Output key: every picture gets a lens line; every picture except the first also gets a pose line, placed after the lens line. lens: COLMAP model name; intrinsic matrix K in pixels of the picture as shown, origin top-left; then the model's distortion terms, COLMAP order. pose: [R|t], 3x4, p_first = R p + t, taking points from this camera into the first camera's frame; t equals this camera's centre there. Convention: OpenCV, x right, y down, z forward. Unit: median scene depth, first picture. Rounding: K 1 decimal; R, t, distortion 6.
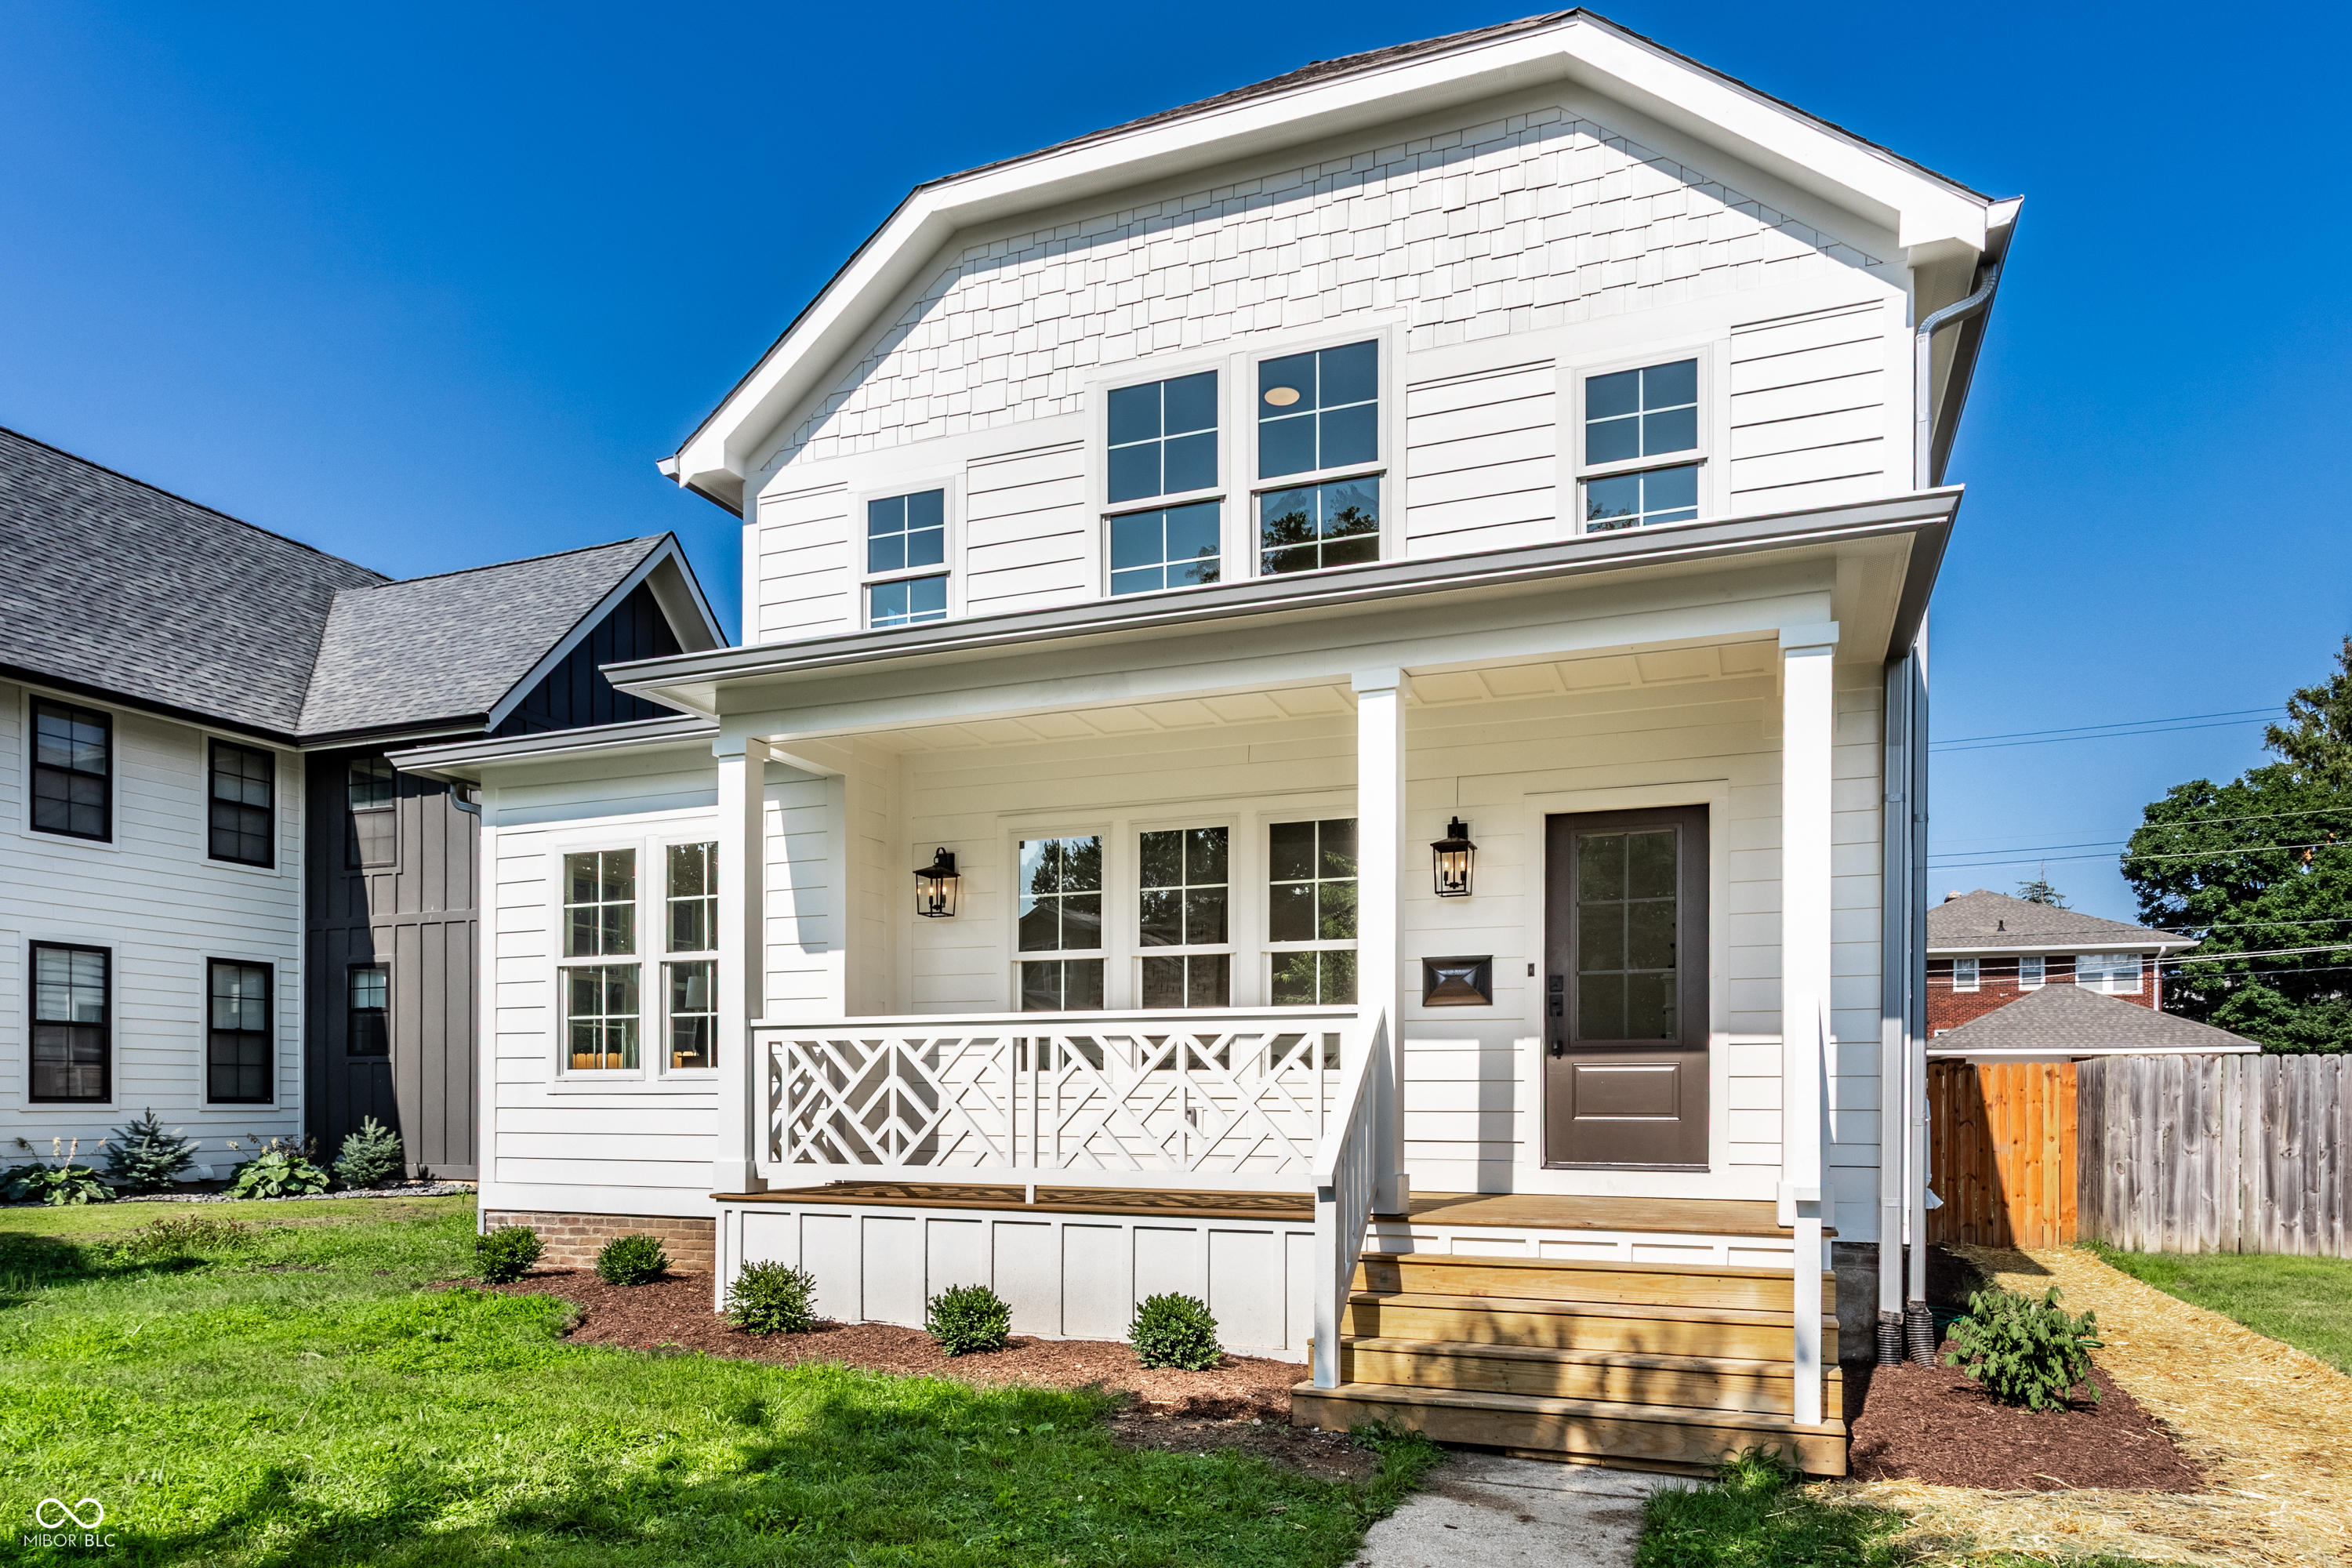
lens RADIAL K [[1460.3, 0, 1176.0], [0, 1460.3, 784.0], [0, 0, 1]] dist [0.003296, -0.000733]
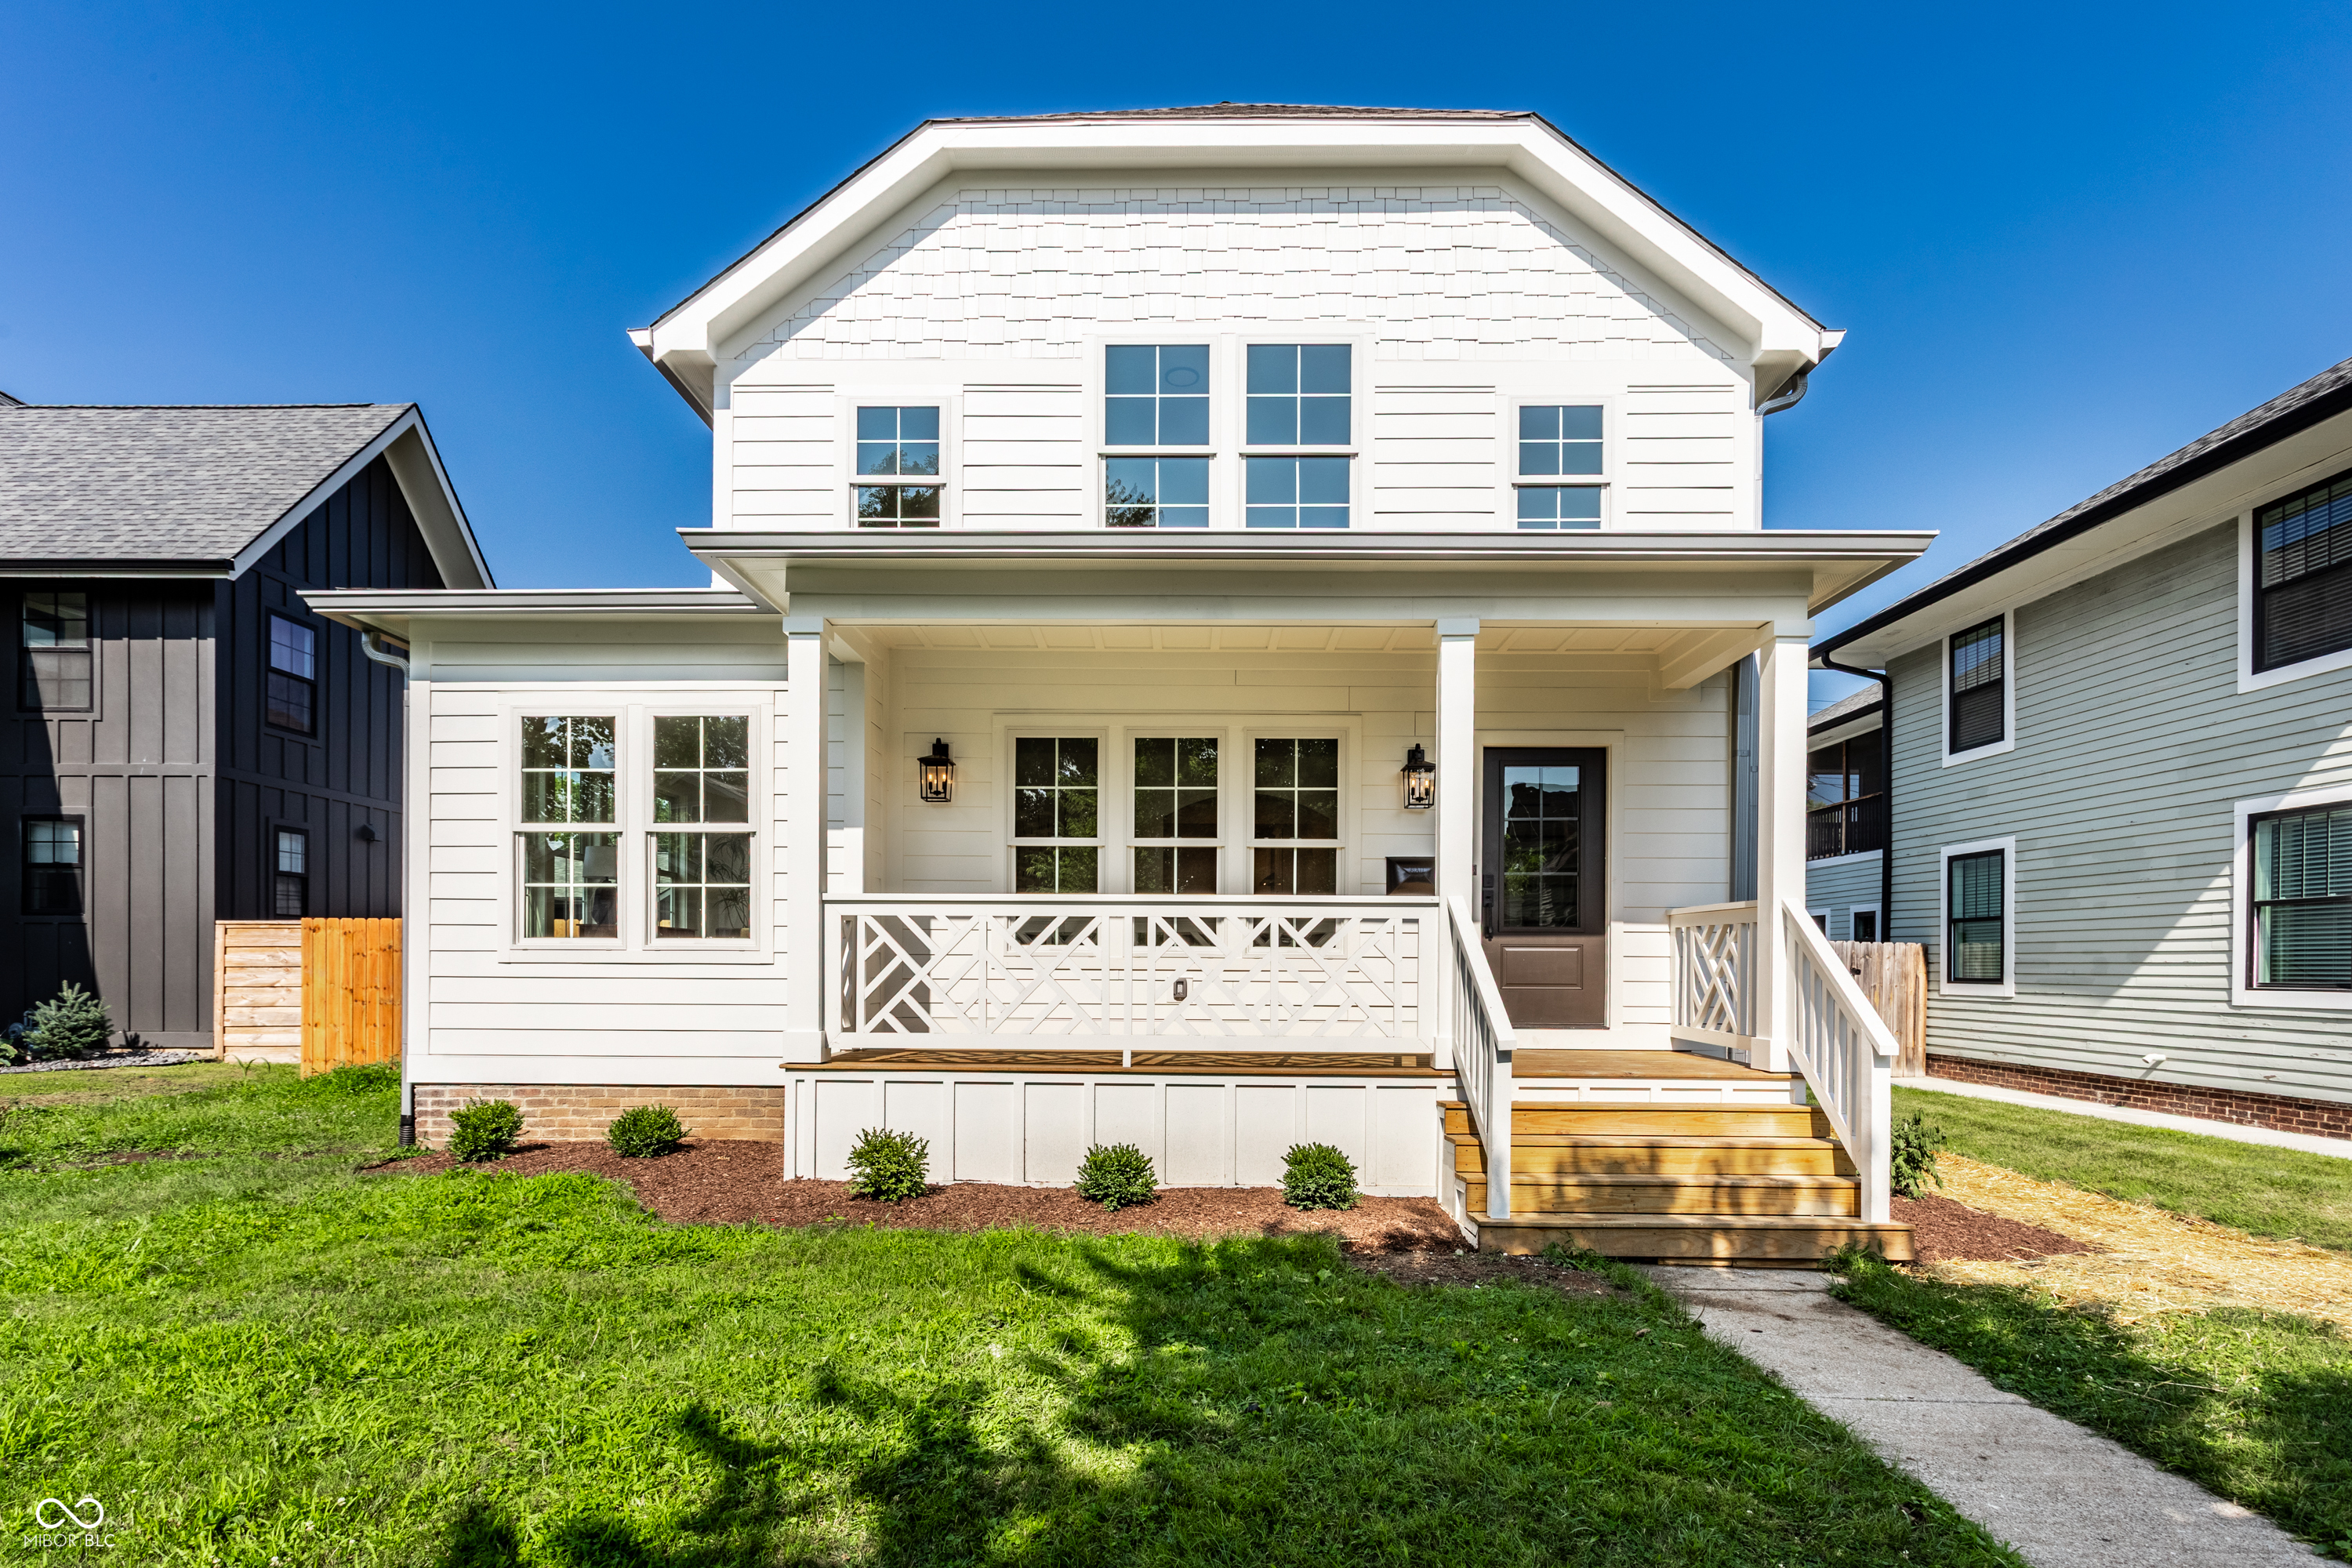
lens RADIAL K [[1165.1, 0, 1170.8], [0, 1165.1, 738.4], [0, 0, 1]] dist [0.001840, 0.001748]
pose [[0.934276, 0.071644, 0.349277, -0.315345], [-0.079954, 0.996754, 0.009412, 0.023034], [-0.347469, -0.036720, 0.936972, 0.137420]]
